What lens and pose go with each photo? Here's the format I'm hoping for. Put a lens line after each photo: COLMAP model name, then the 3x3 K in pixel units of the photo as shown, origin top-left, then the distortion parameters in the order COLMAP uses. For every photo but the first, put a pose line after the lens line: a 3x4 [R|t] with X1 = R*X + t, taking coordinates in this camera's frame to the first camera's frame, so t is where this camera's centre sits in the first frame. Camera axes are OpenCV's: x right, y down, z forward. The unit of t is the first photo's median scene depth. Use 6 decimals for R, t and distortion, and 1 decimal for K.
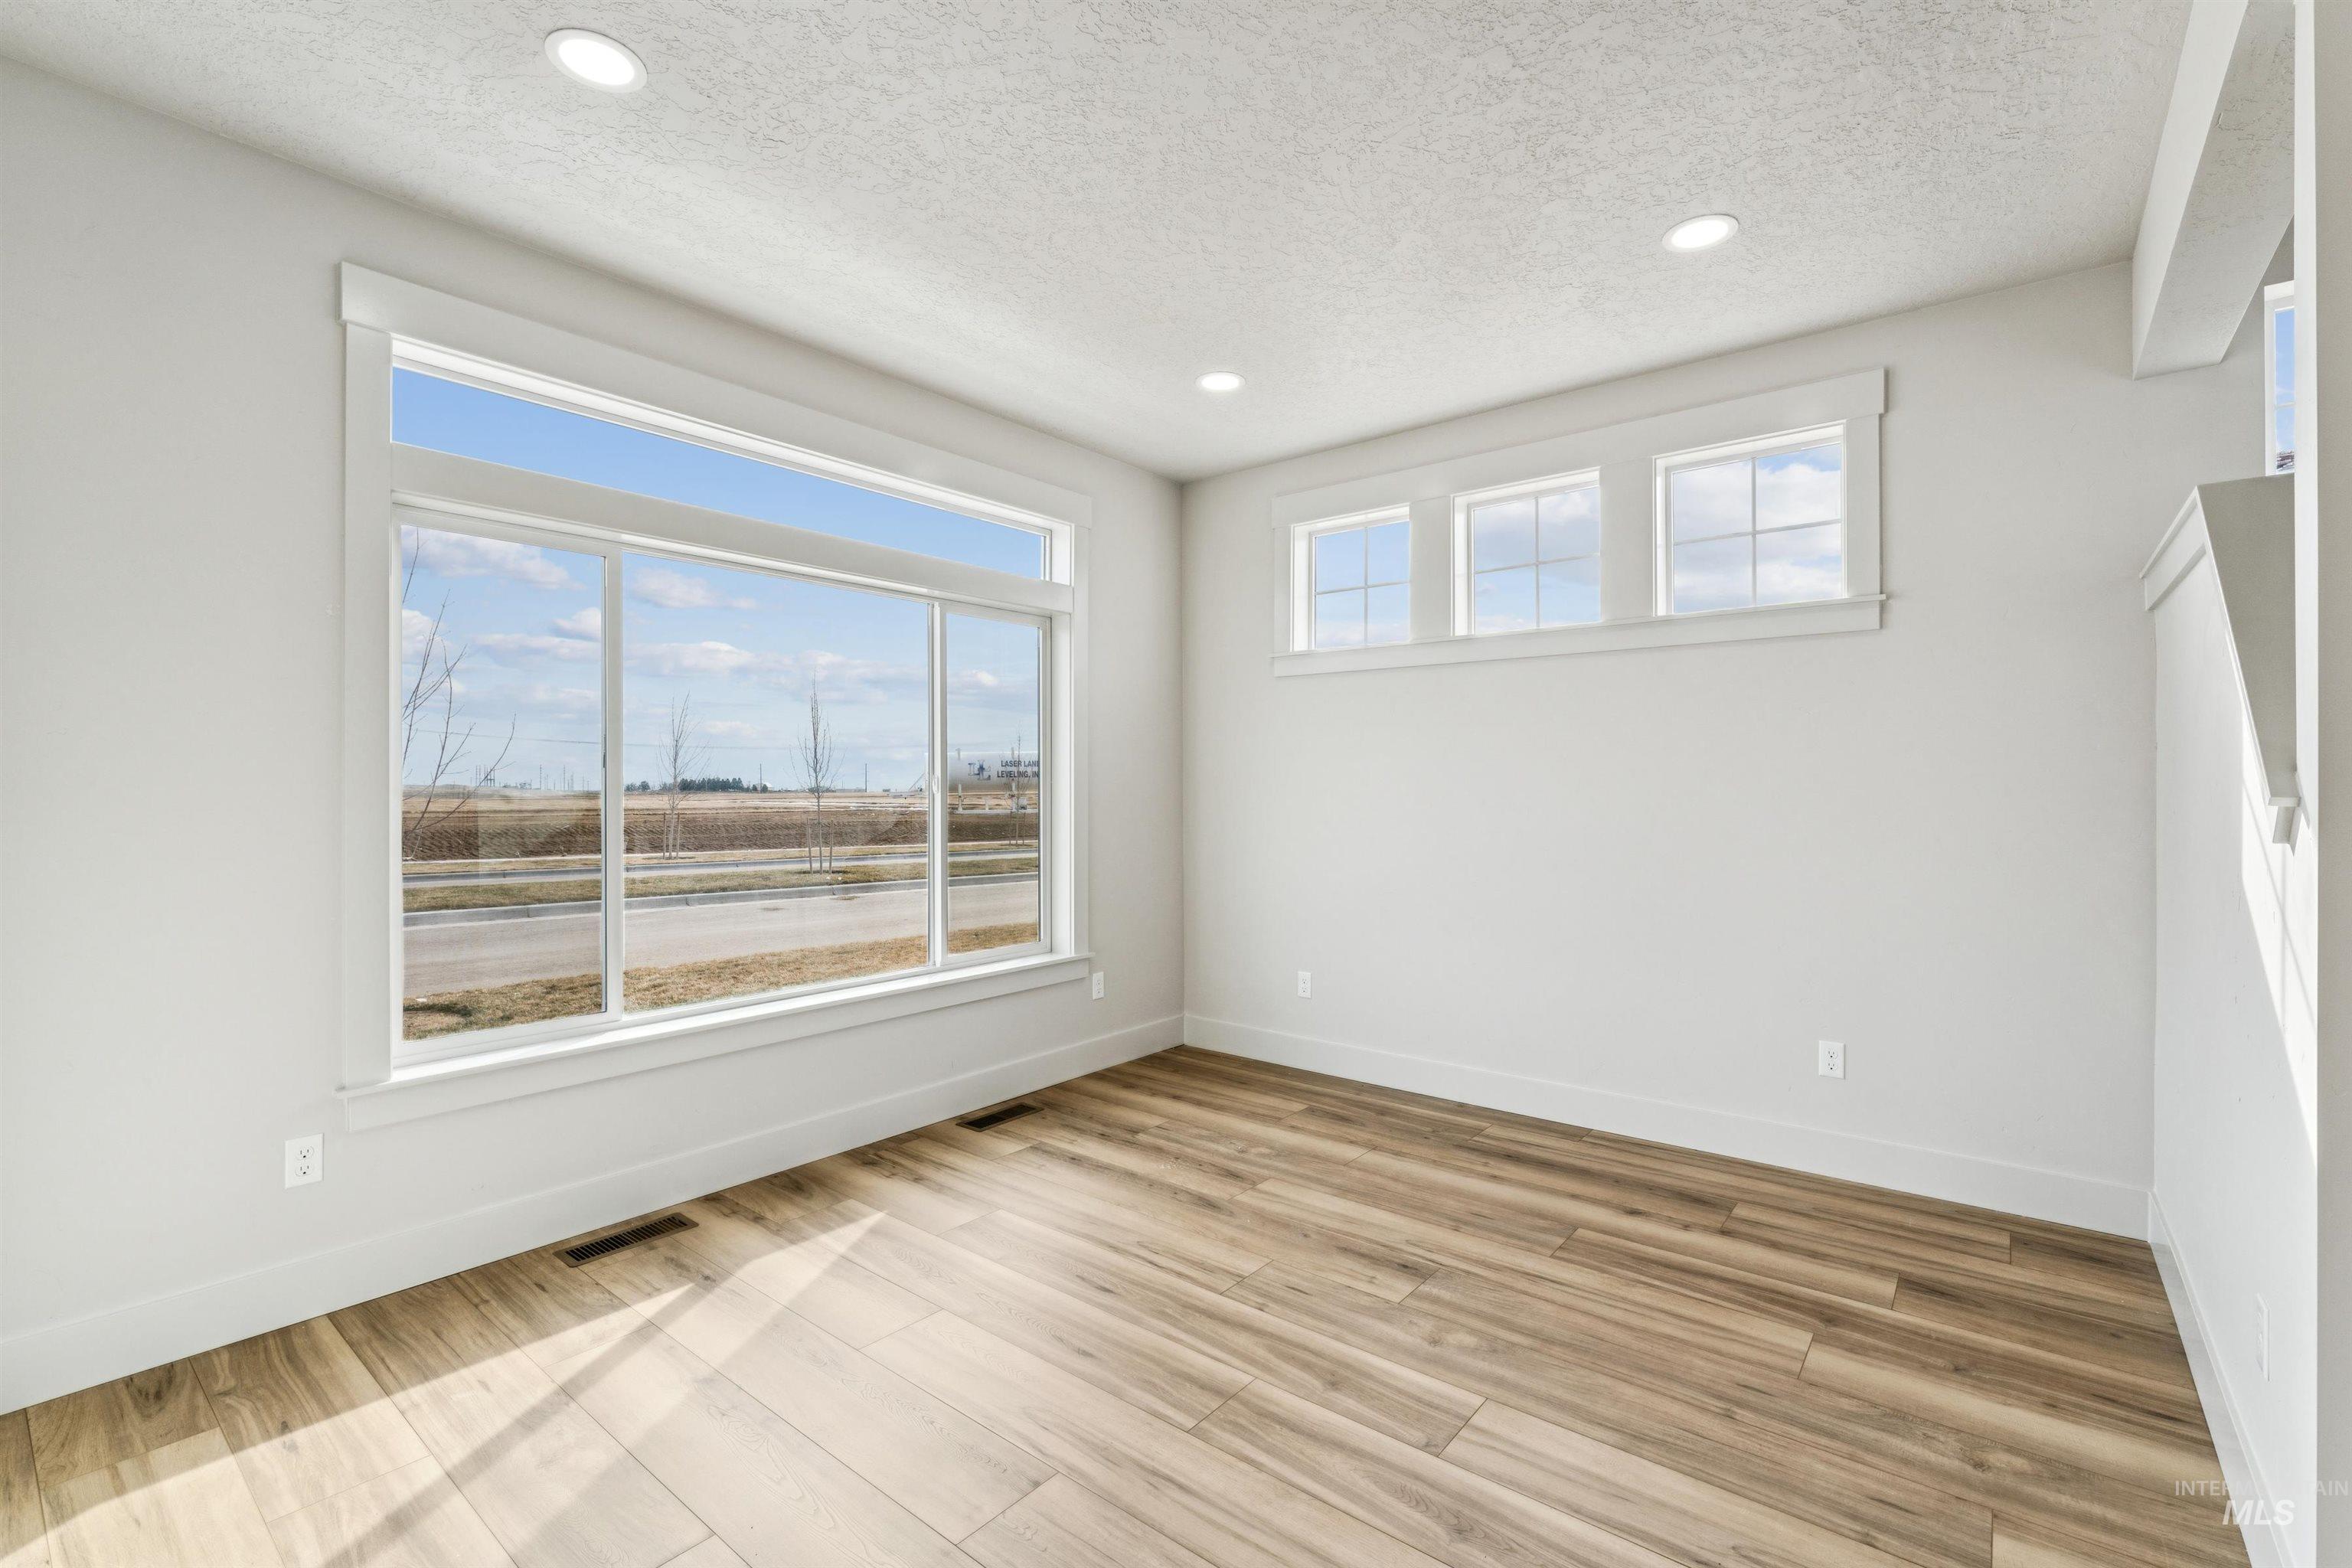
lens RADIAL K [[1026.9, 0, 1208.3], [0, 1026.9, 800.4], [0, 0, 1]] dist [-0.001607, -0.001141]
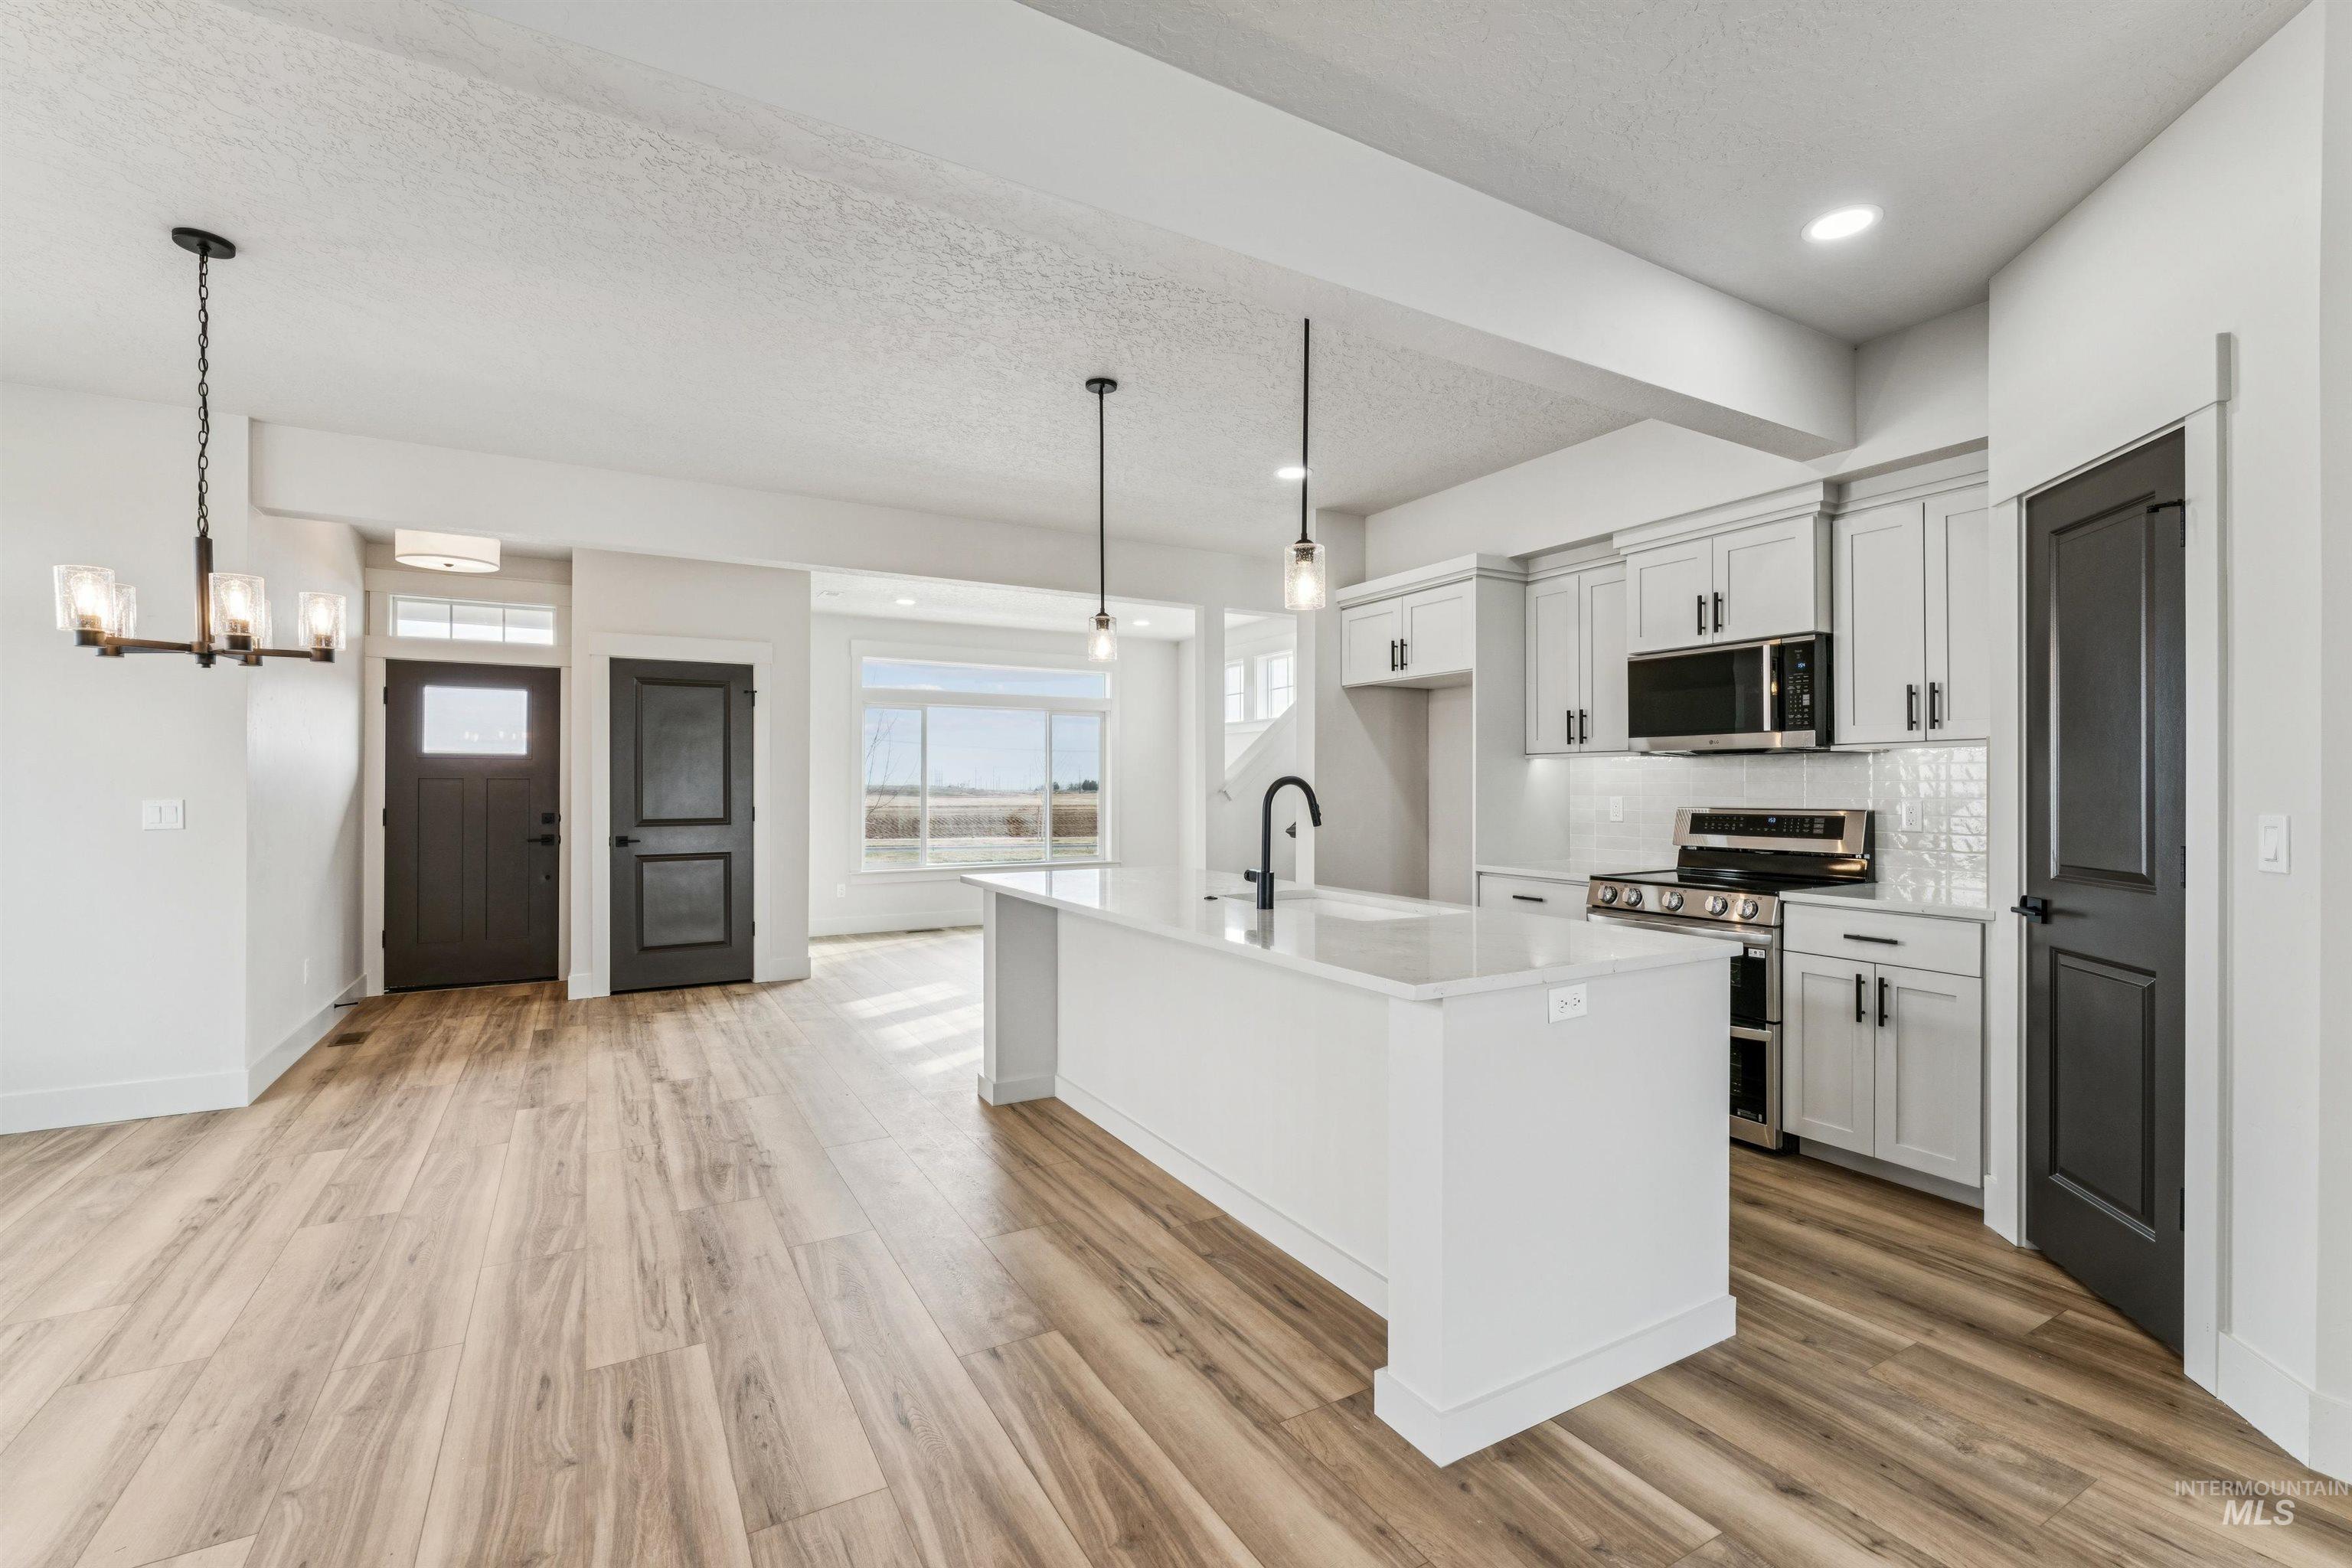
lens RADIAL K [[1026.9, 0, 1164.0], [0, 1026.9, 773.6], [0, 0, 1]] dist [-0.001607, -0.001141]
pose [[0.920906, -0.004535, -0.389759, 1.453802], [-0.005918, 0.999654, -0.025615, 0.024926], [0.389741, 0.025896, 0.920560, -1.783120]]
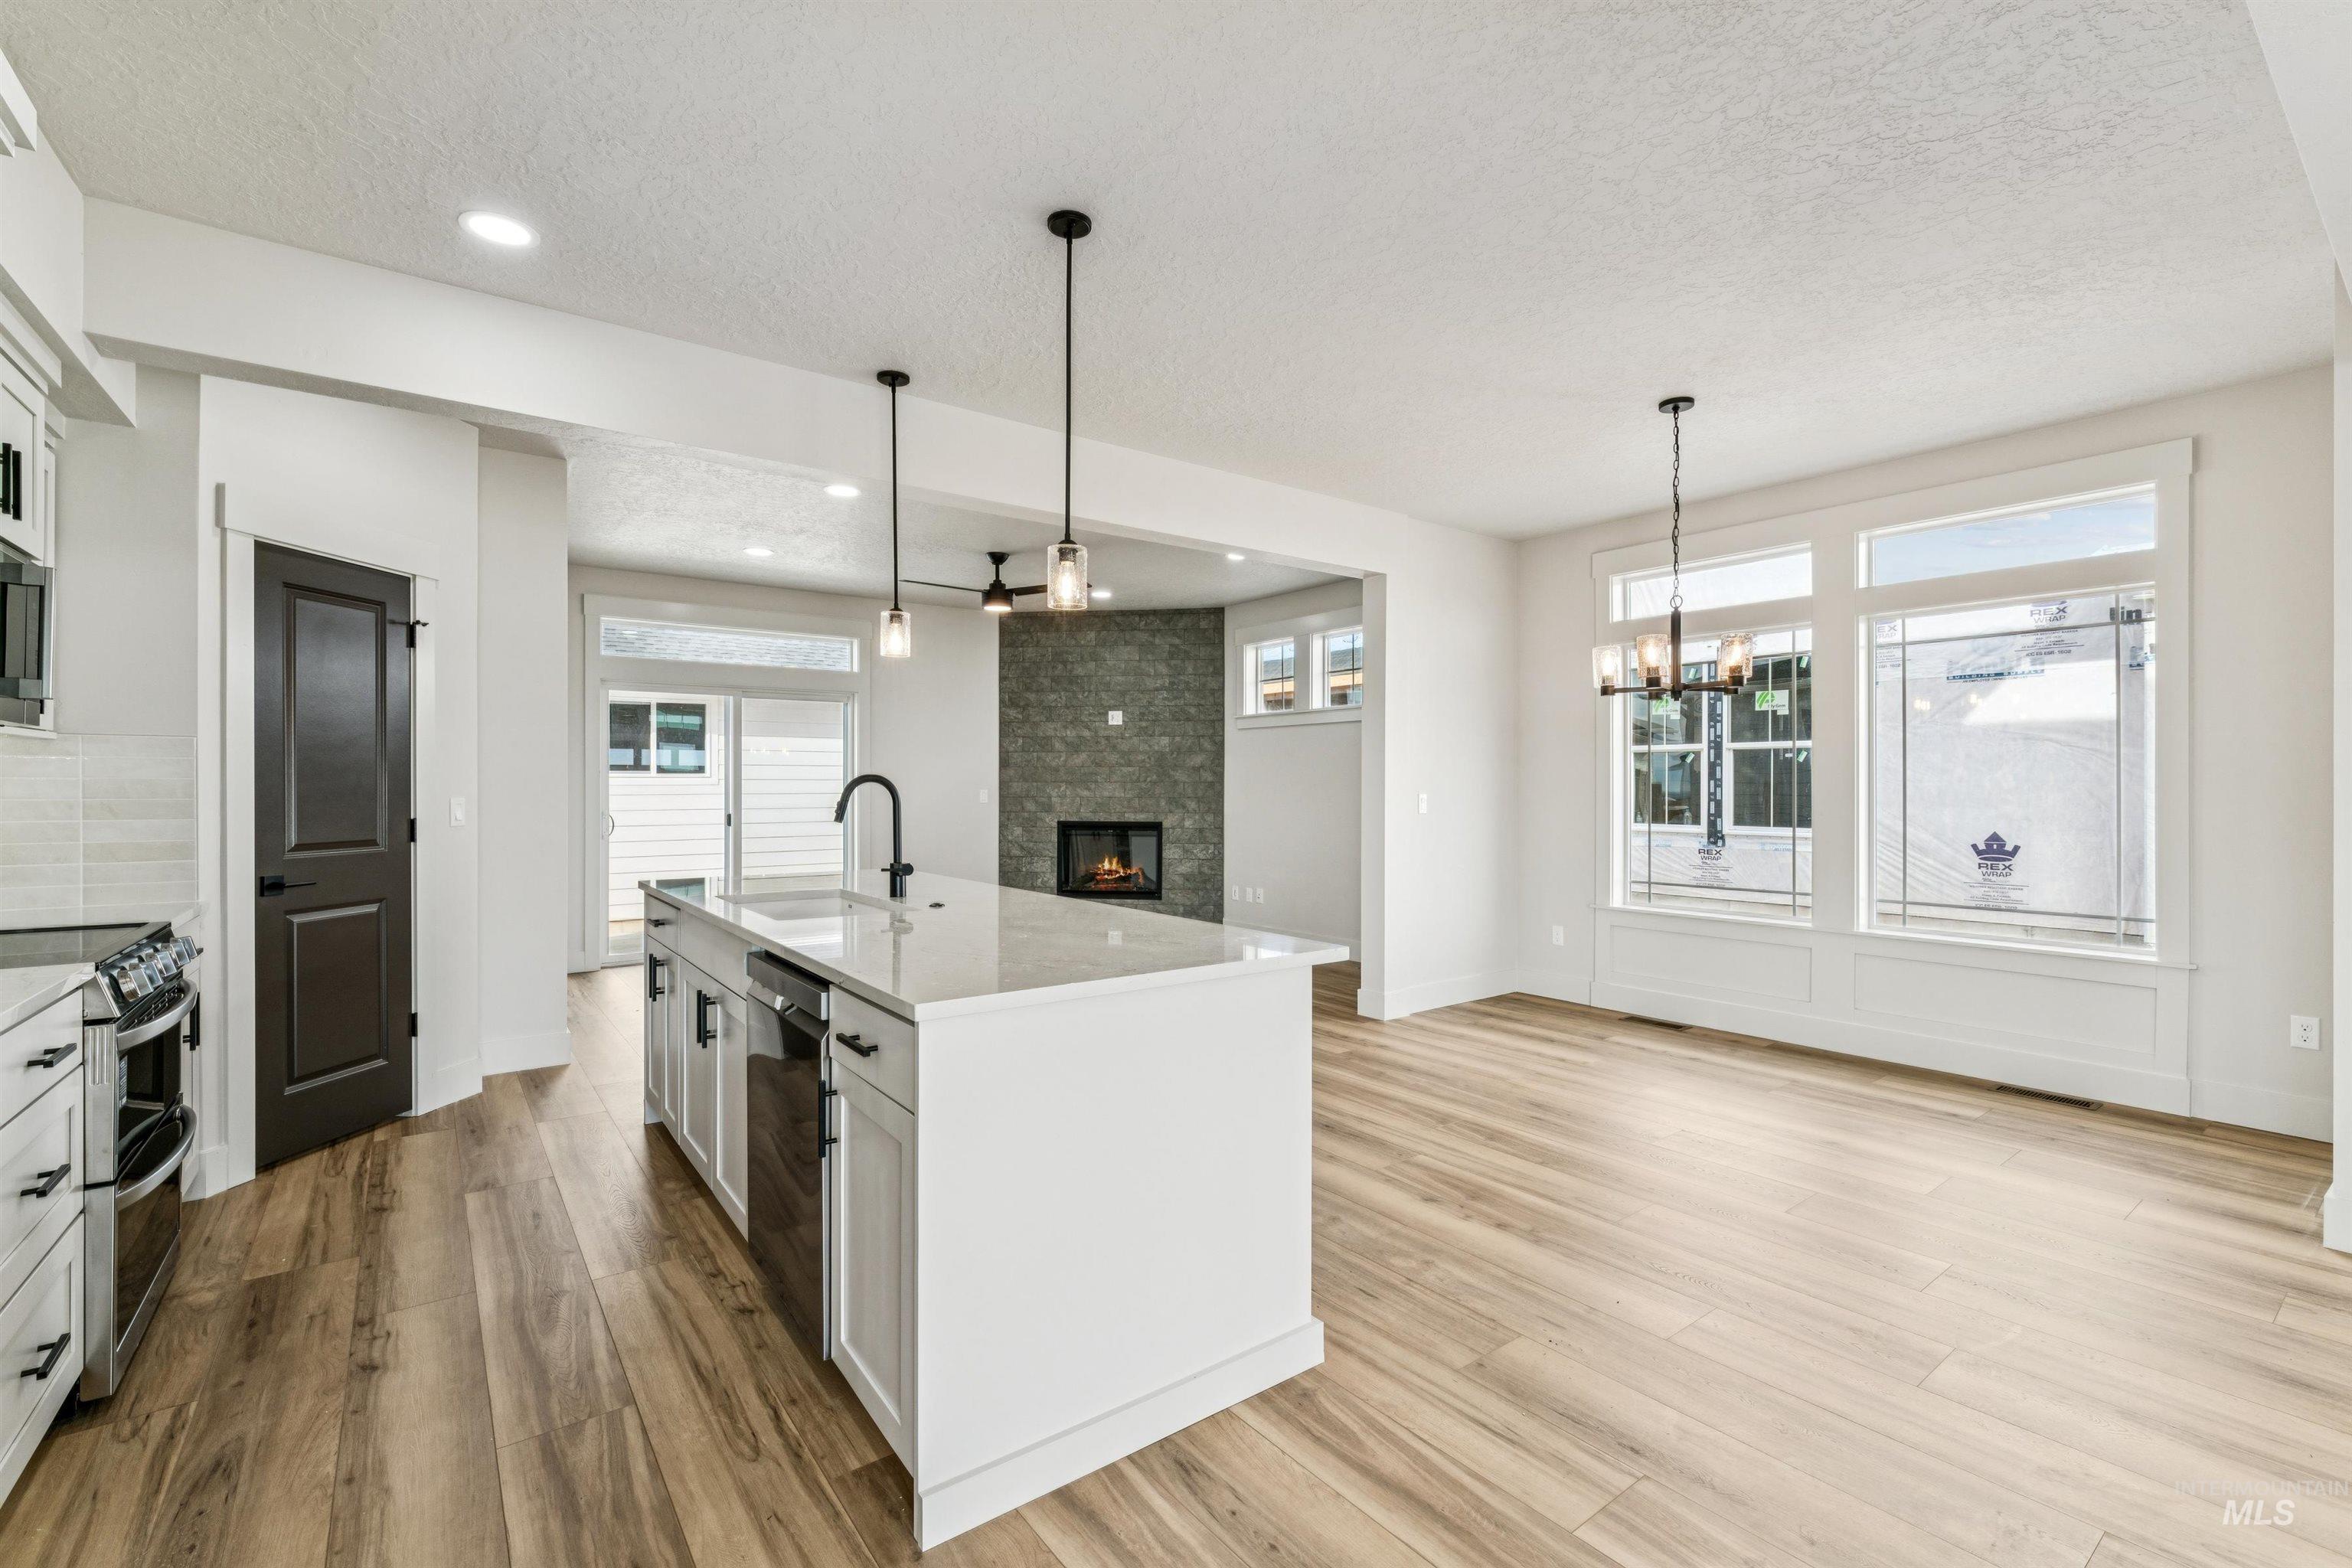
lens RADIAL K [[1026.9, 0, 1187.6], [0, 1026.9, 785.8], [0, 0, 1]] dist [-0.001607, -0.001141]
pose [[-0.967359, 0.000494, 0.253410, 0.448854], [0.004500, 0.999874, 0.015231, -0.005246], [-0.253371, 0.015874, -0.967239, 0.438047]]
